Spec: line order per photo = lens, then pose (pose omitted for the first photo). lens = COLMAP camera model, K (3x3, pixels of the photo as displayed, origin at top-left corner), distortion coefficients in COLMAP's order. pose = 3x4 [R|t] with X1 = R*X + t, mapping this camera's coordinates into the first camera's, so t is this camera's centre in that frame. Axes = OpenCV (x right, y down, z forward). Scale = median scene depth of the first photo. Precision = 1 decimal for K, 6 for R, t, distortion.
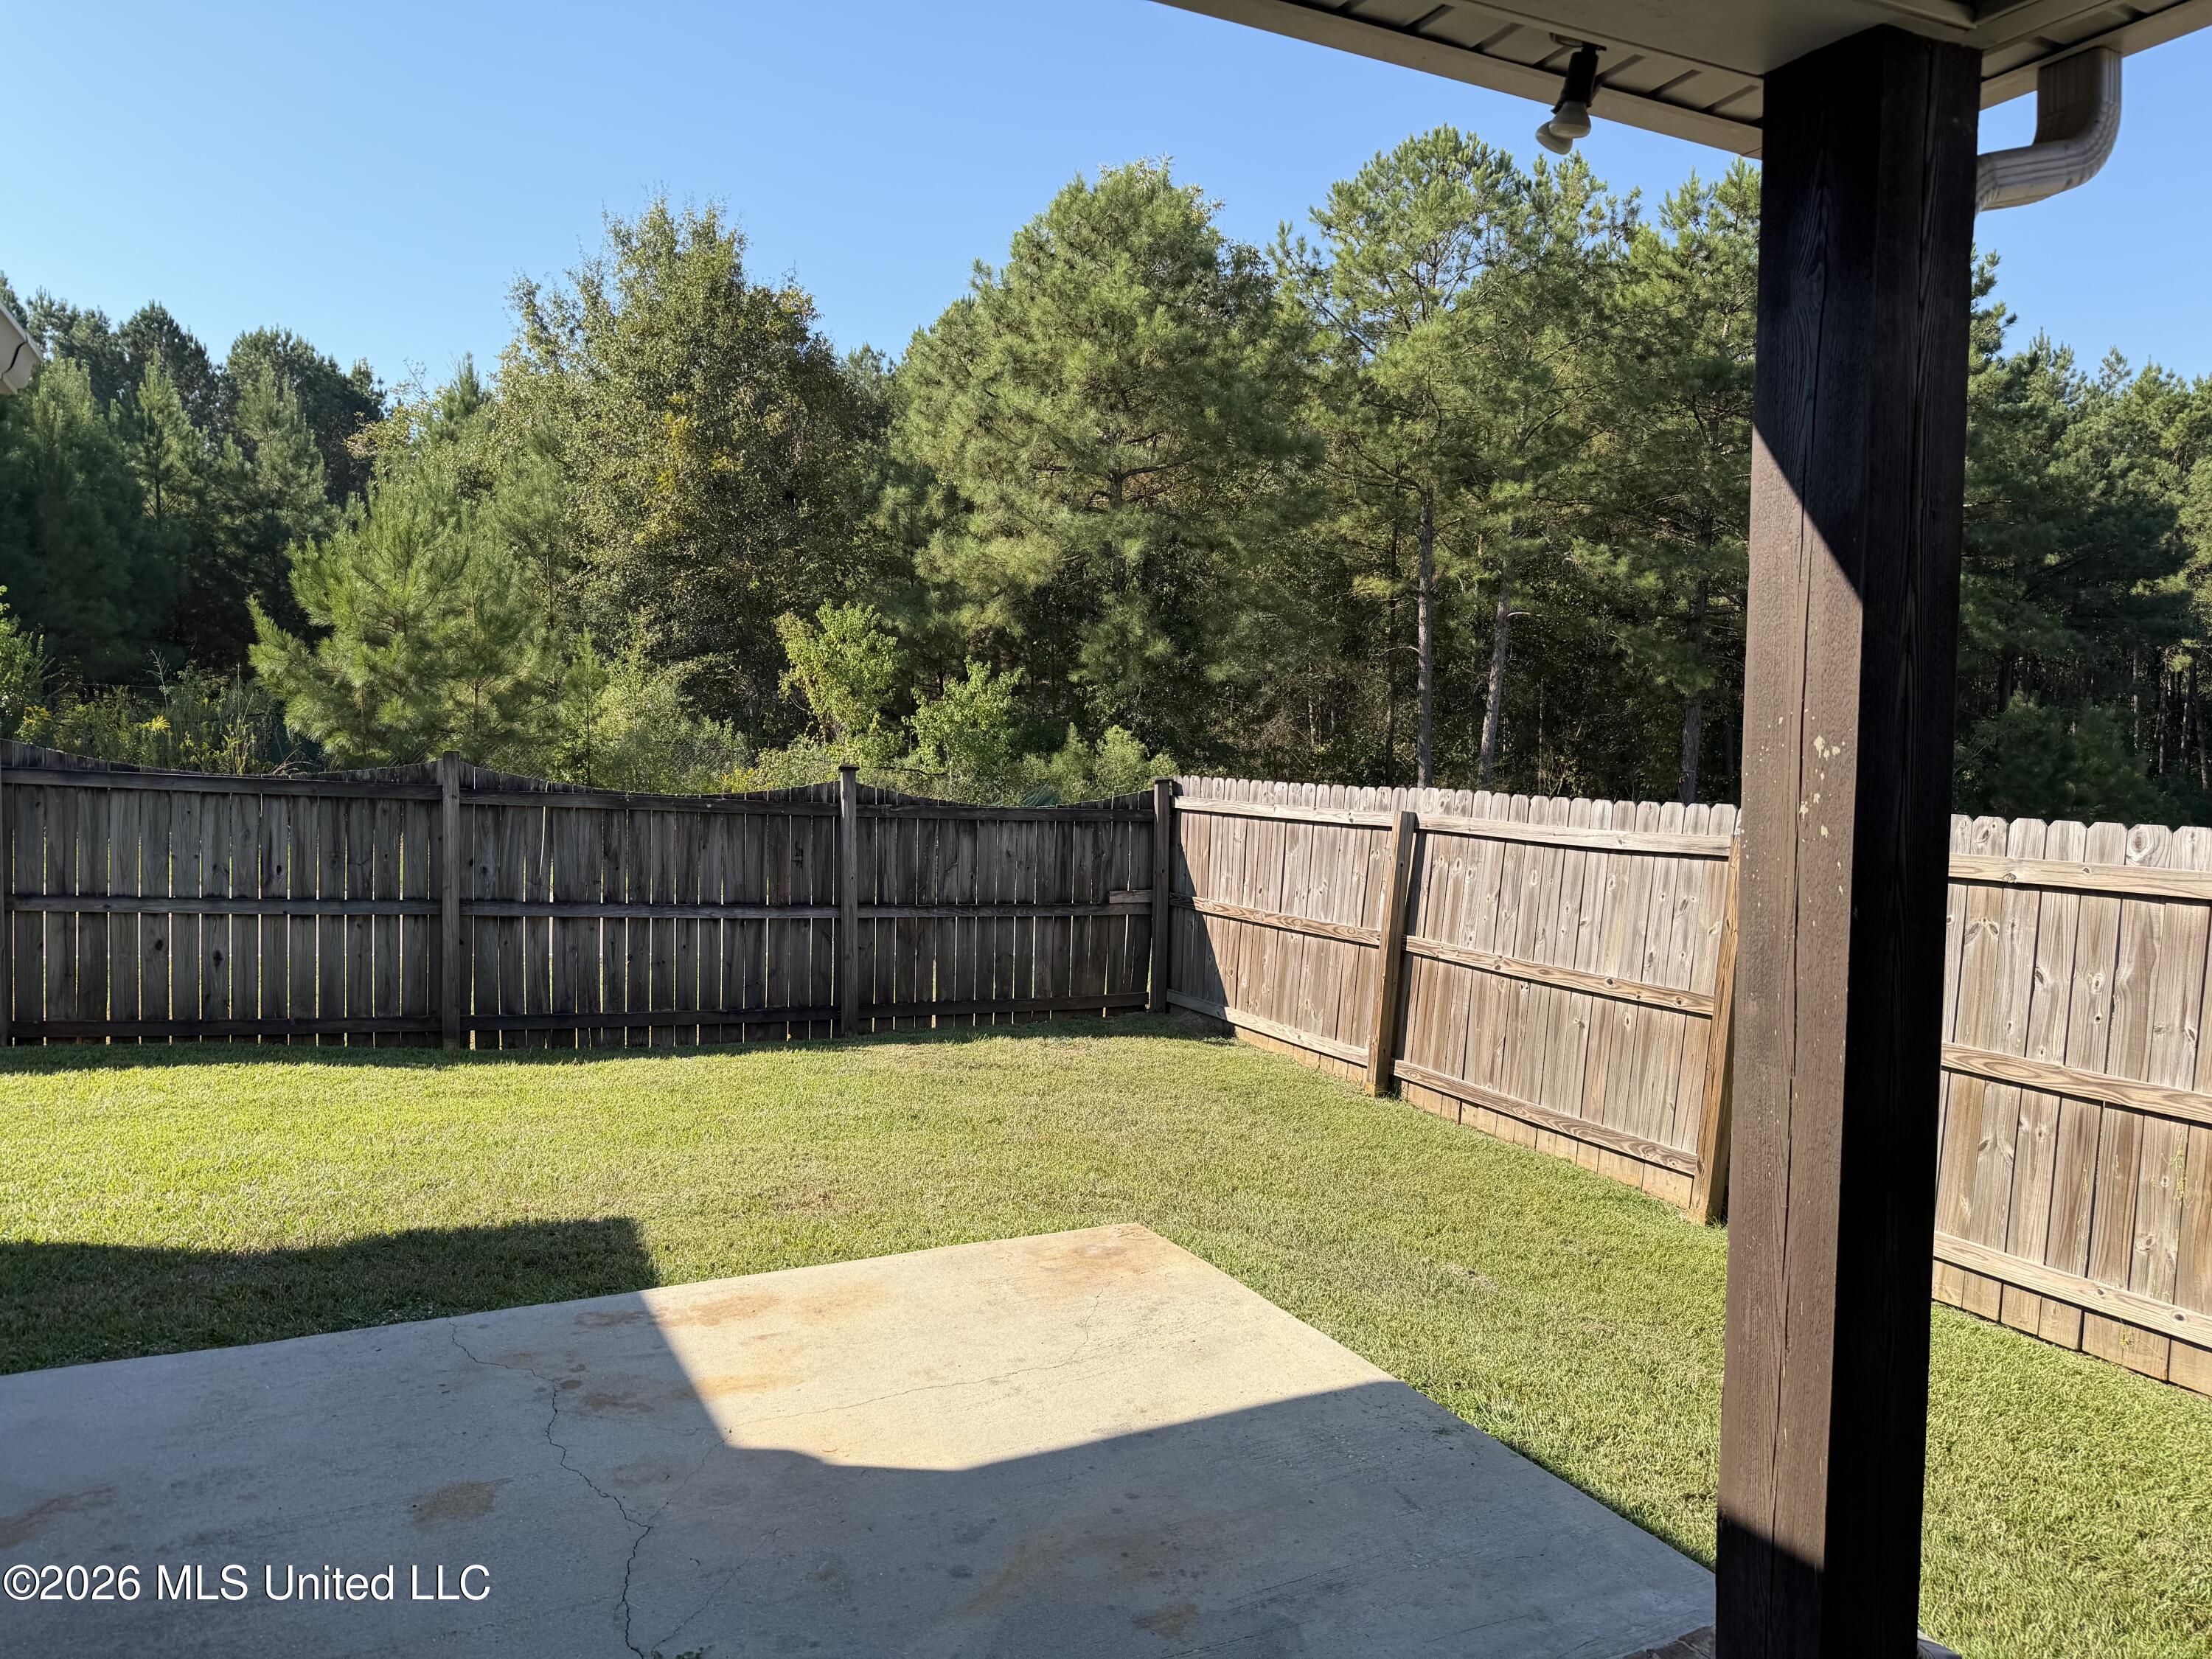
lens RADIAL K [[1588.3, 0, 1106.0], [0, 1588.3, 829.5], [0, 0, 1]] dist [0.087743, -0.000855]
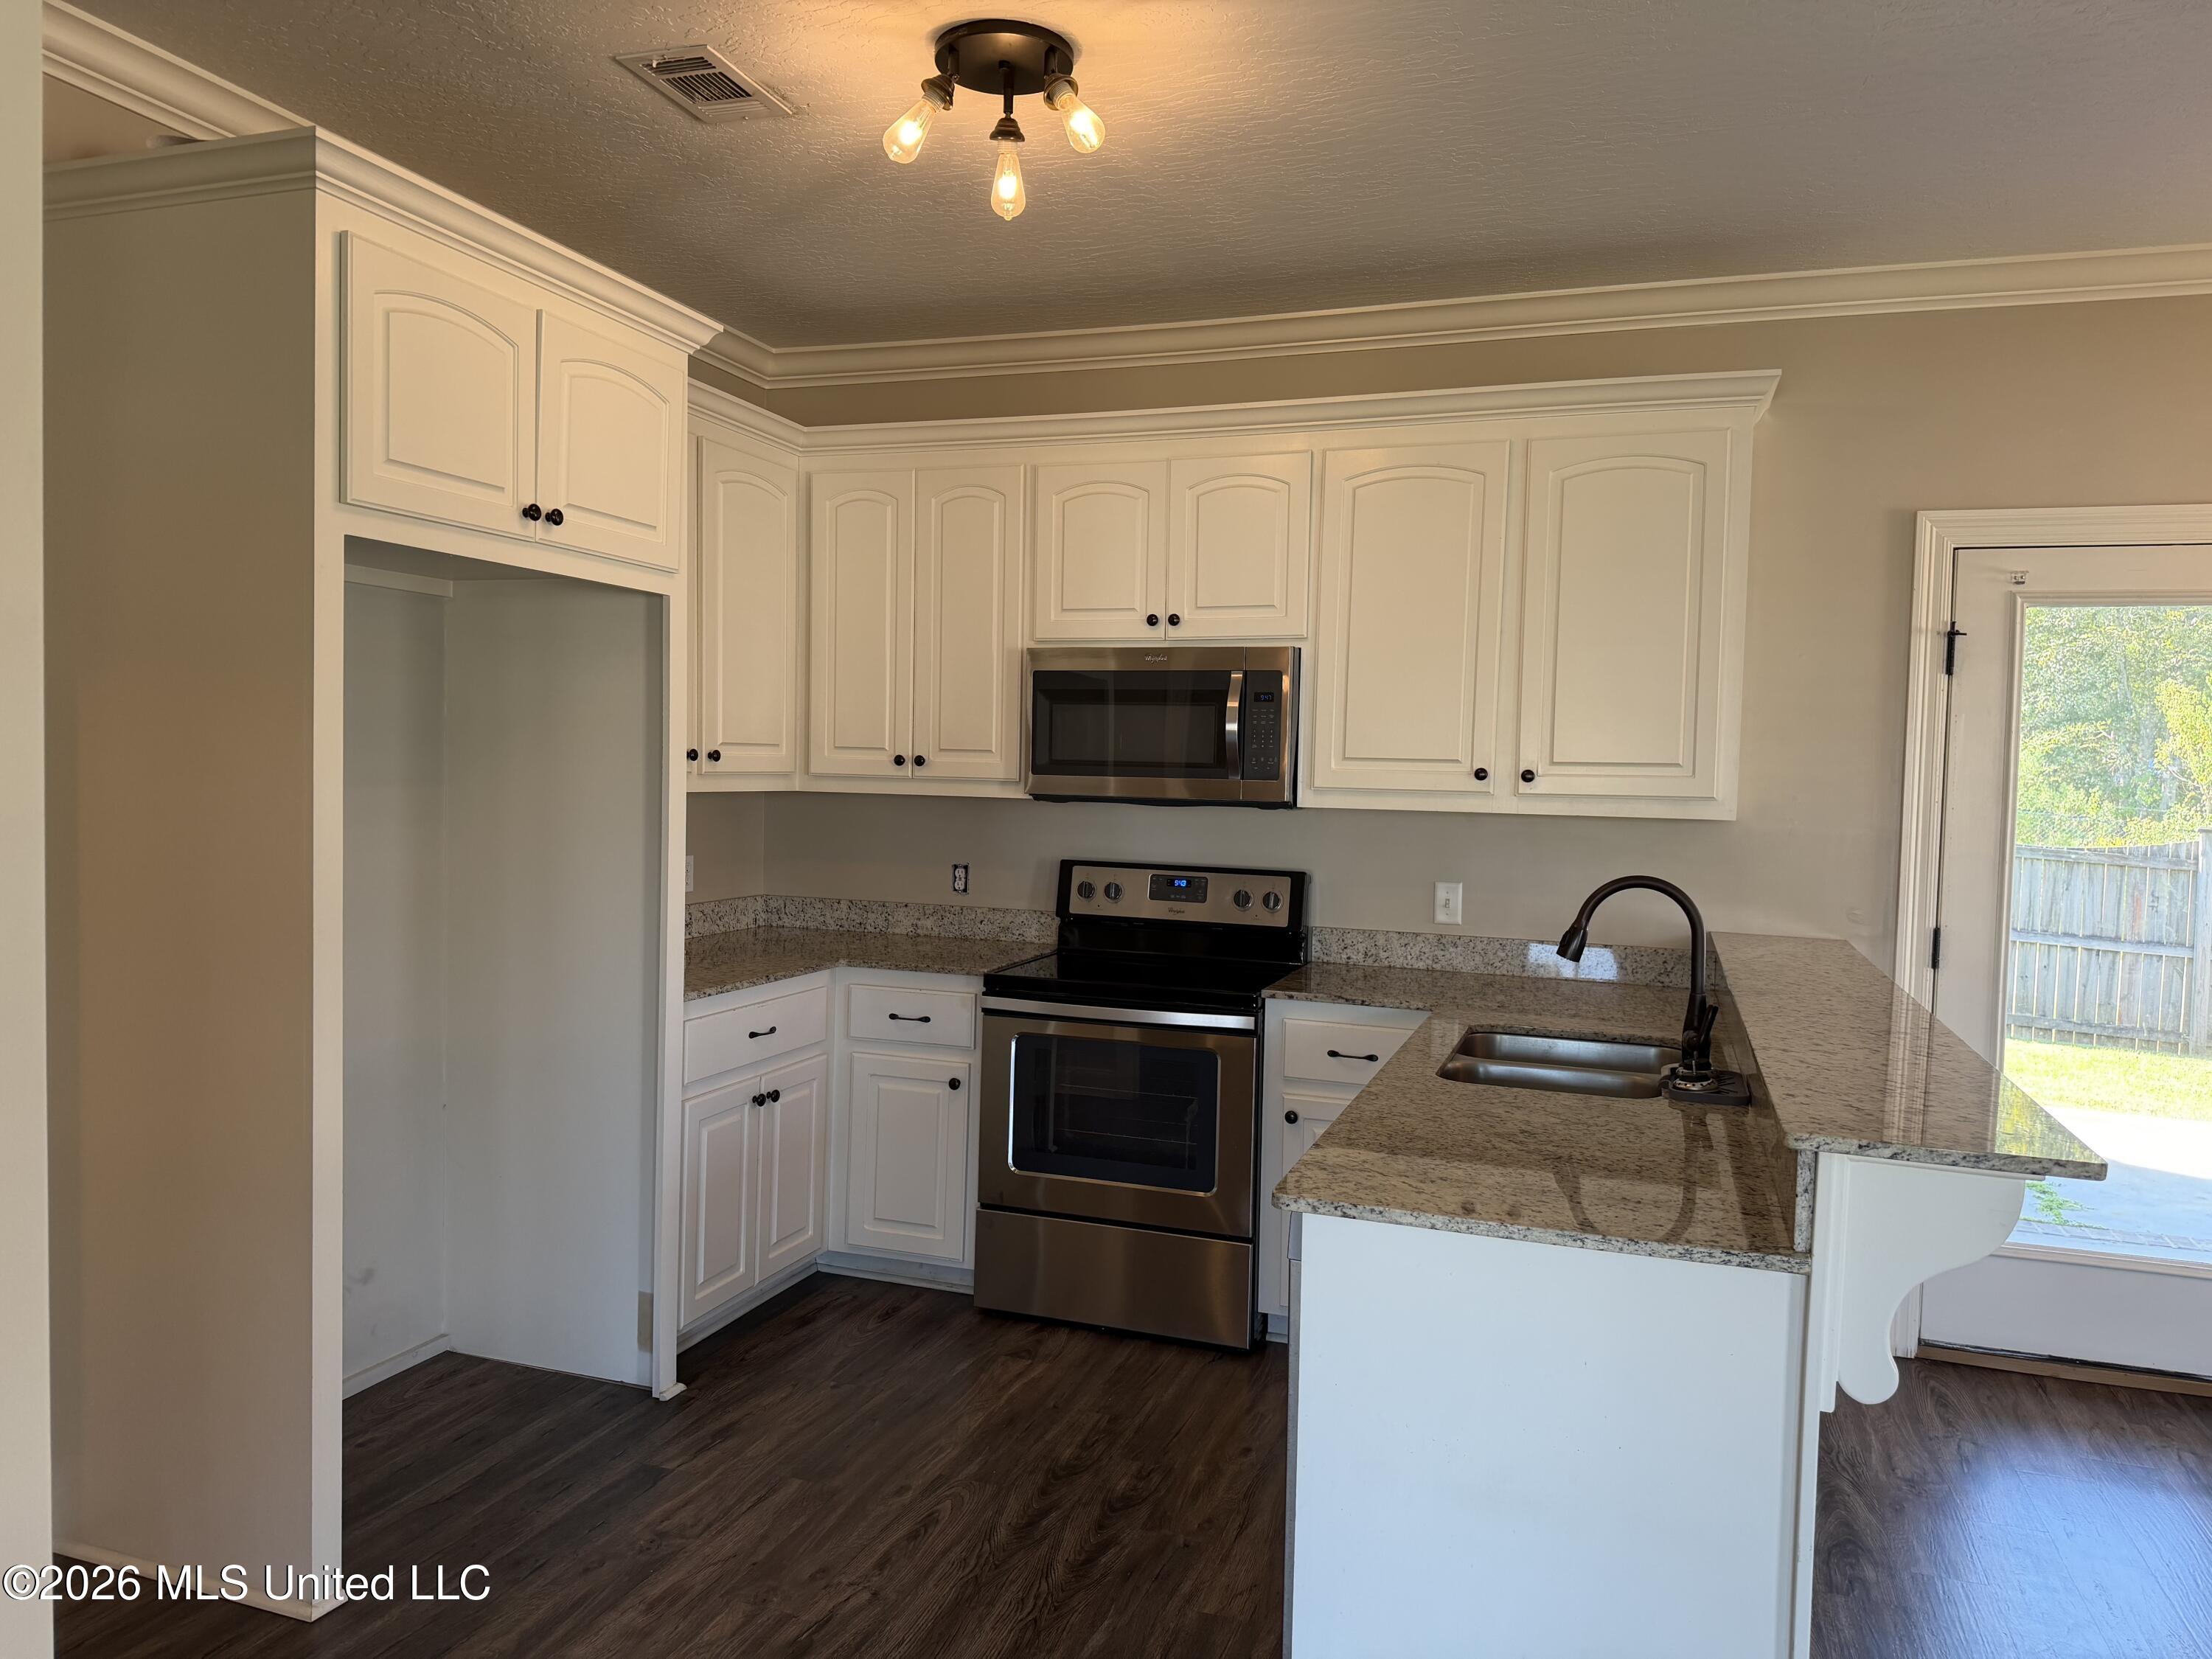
lens RADIAL K [[1559.1, 0, 1106.0], [0, 1559.1, 829.5], [0, 0, 1]] dist [0.003595, -0.002074]
pose [[0.699024, 0.034002, -0.714290, 0.049179], [-0.062296, 0.997967, -0.013458, 0.014083], [0.712380, 0.053905, 0.699721, -0.206324]]
